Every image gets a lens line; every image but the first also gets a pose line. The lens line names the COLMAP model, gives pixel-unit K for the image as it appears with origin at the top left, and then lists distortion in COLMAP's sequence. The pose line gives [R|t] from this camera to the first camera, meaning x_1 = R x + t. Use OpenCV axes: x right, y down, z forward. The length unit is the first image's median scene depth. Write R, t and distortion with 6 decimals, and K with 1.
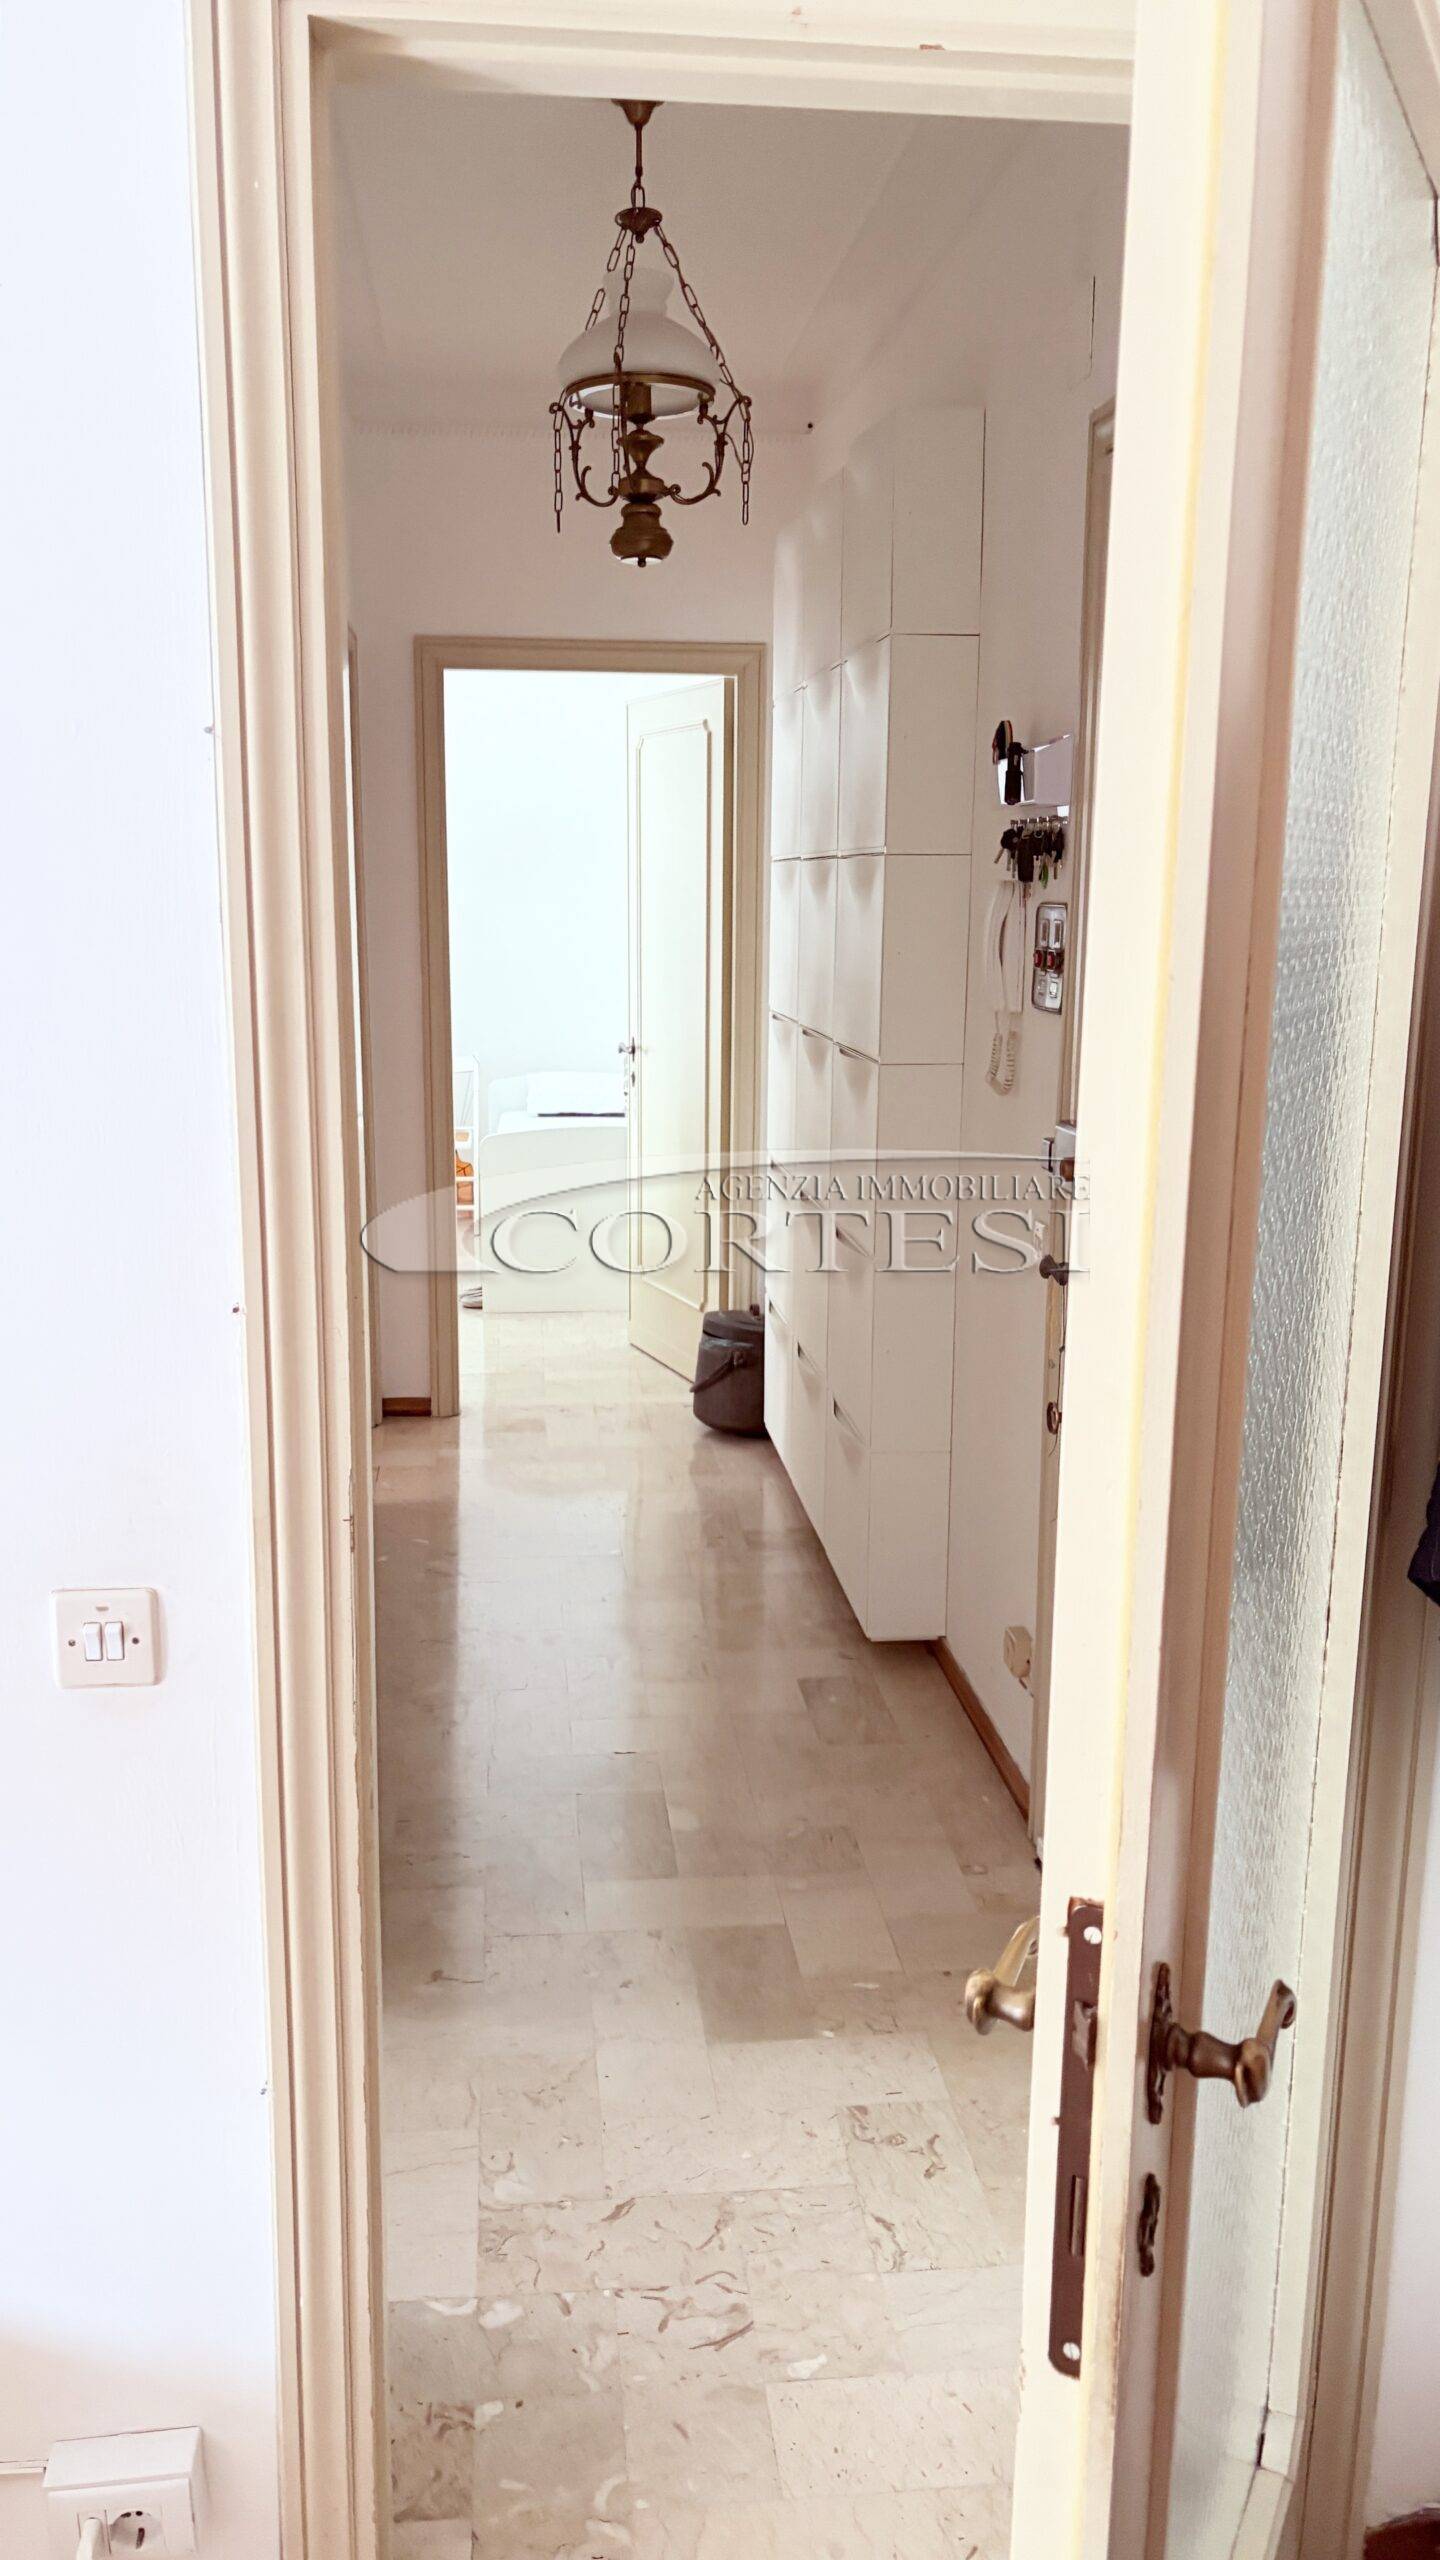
lens RADIAL K [[1947.6, 0, 718.4], [0, 1947.6, 1289.3], [0, 0, 1]] dist [0.007363, -0.001662]
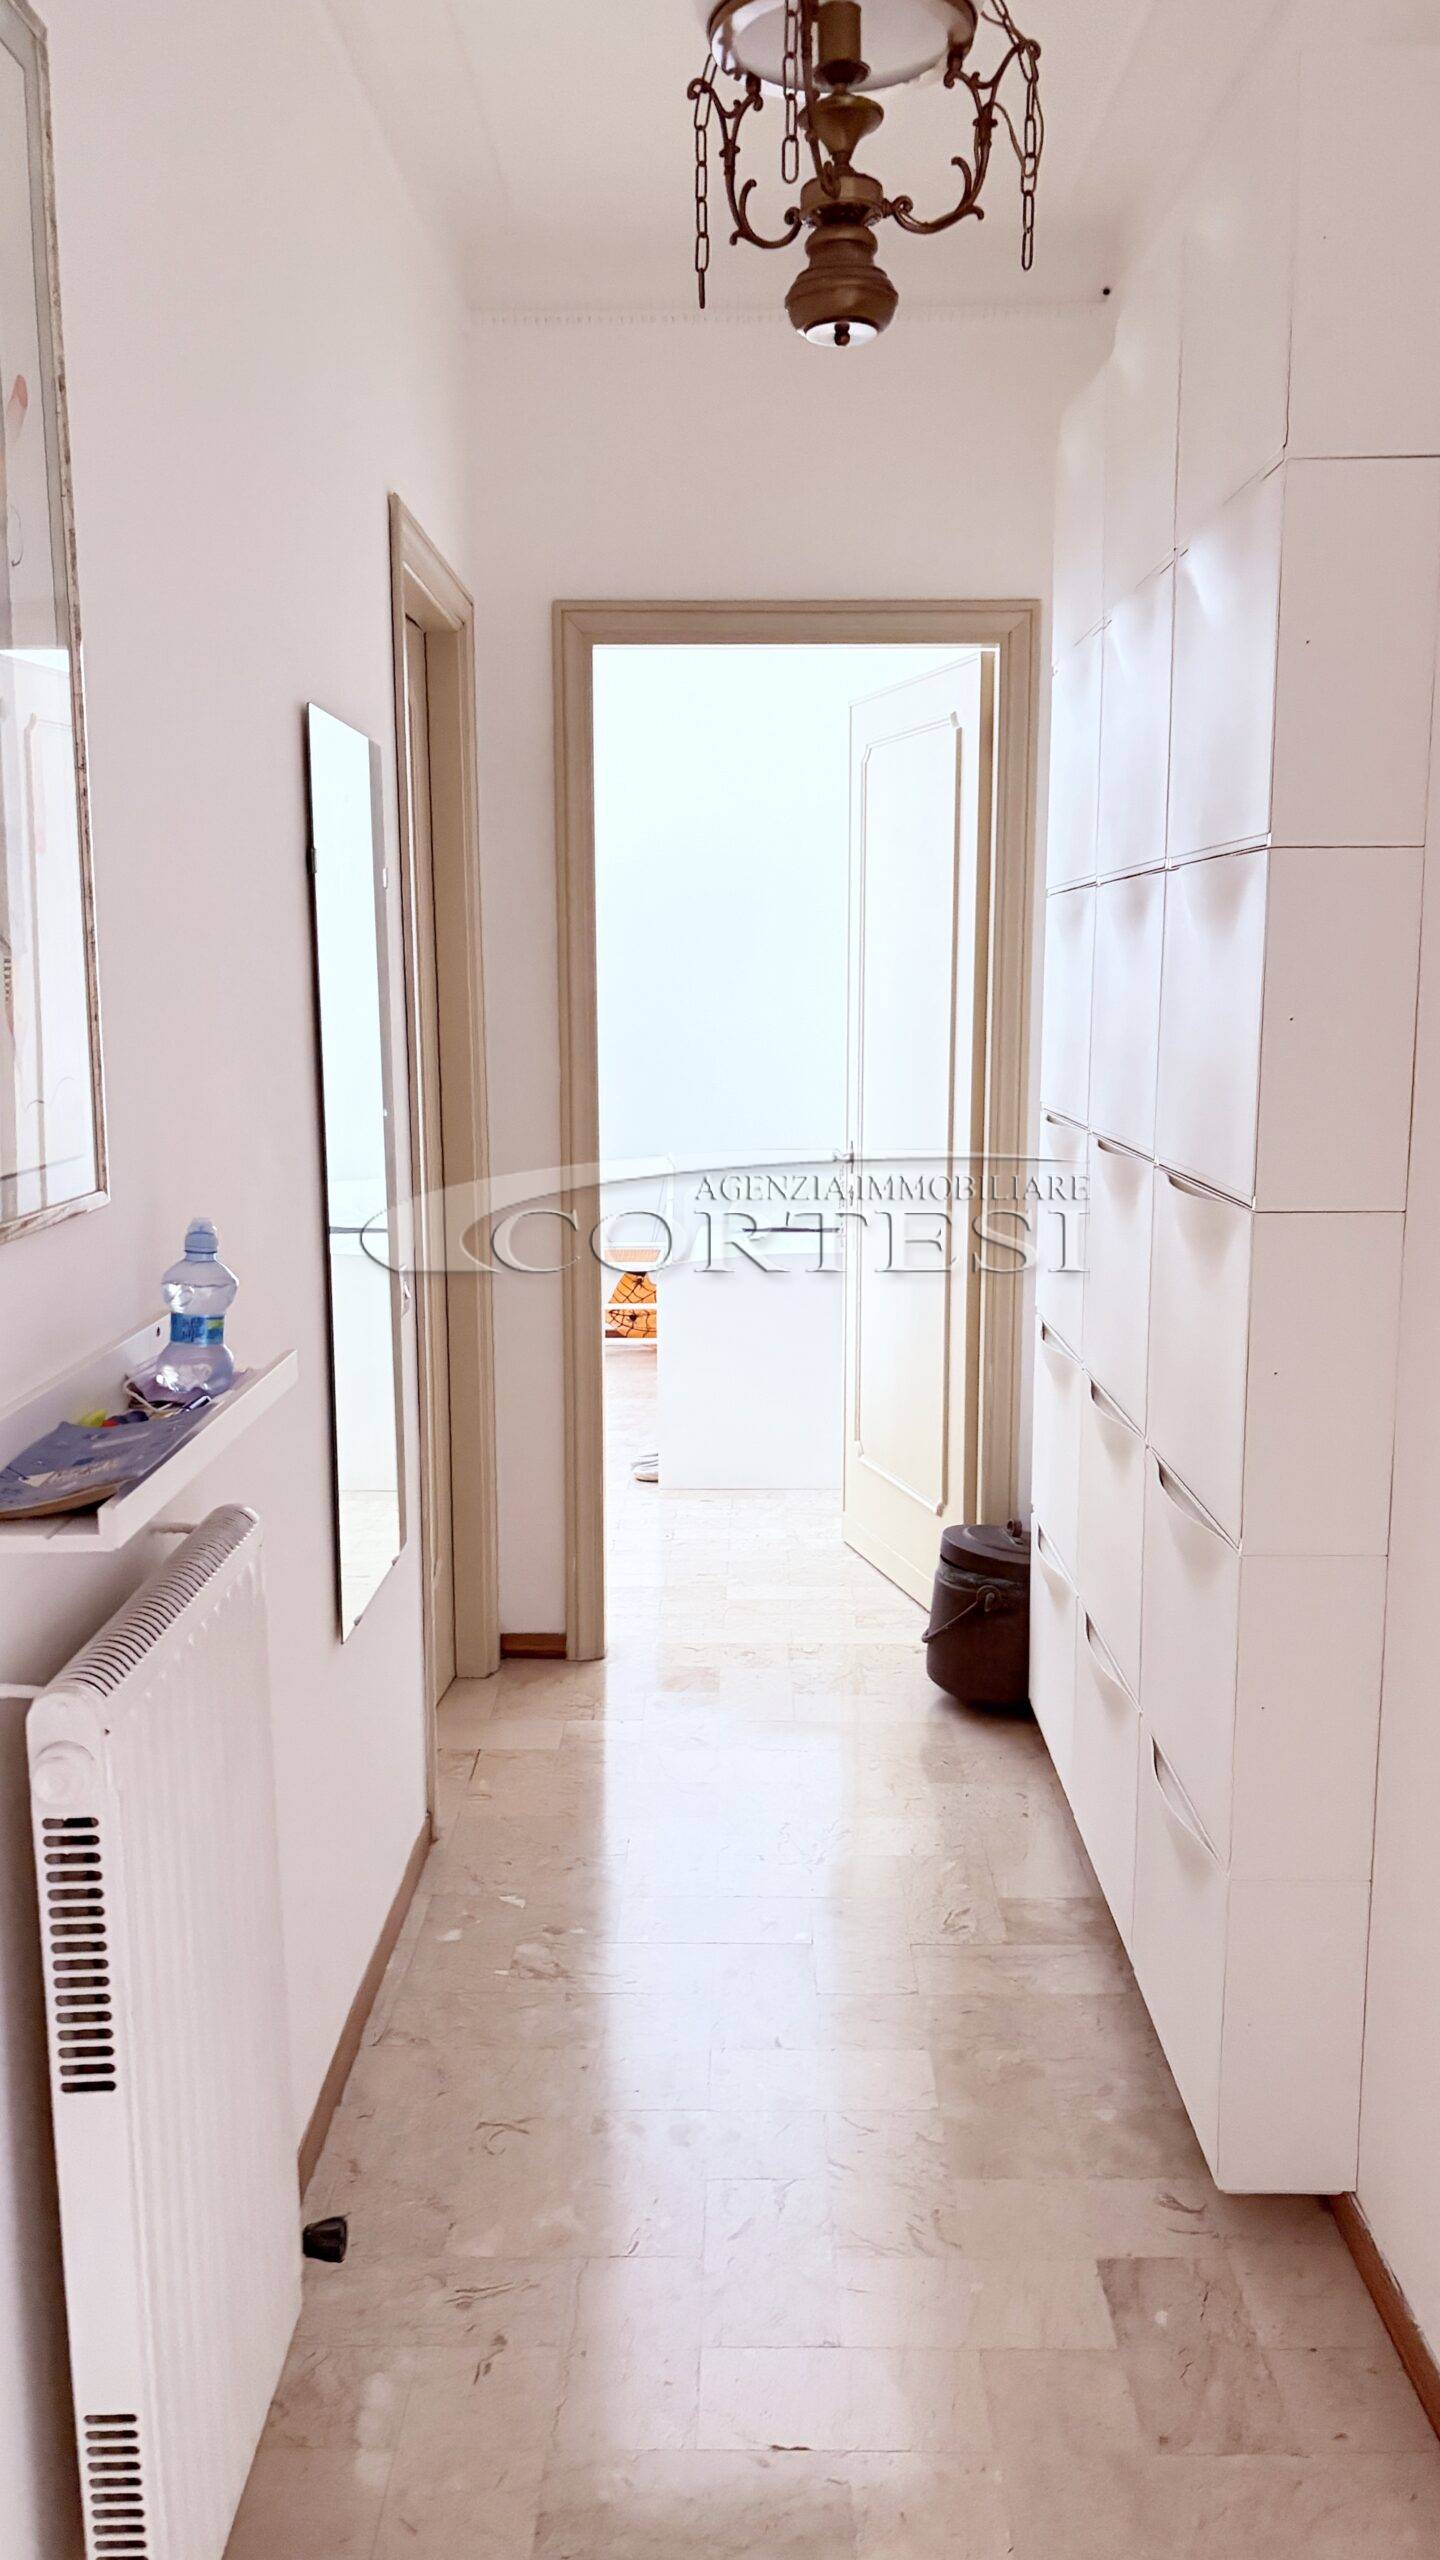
lens RADIAL K [[1911.4, 0, 711.6], [0, 1911.4, 1273.2], [0, 0, 1]] dist [0.005691, -0.001359]
pose [[0.991411, 0.009660, -0.130426, -0.001567], [-0.015921, 0.998766, -0.047044, -0.065703], [0.129810, 0.048716, 0.990341, 0.405979]]
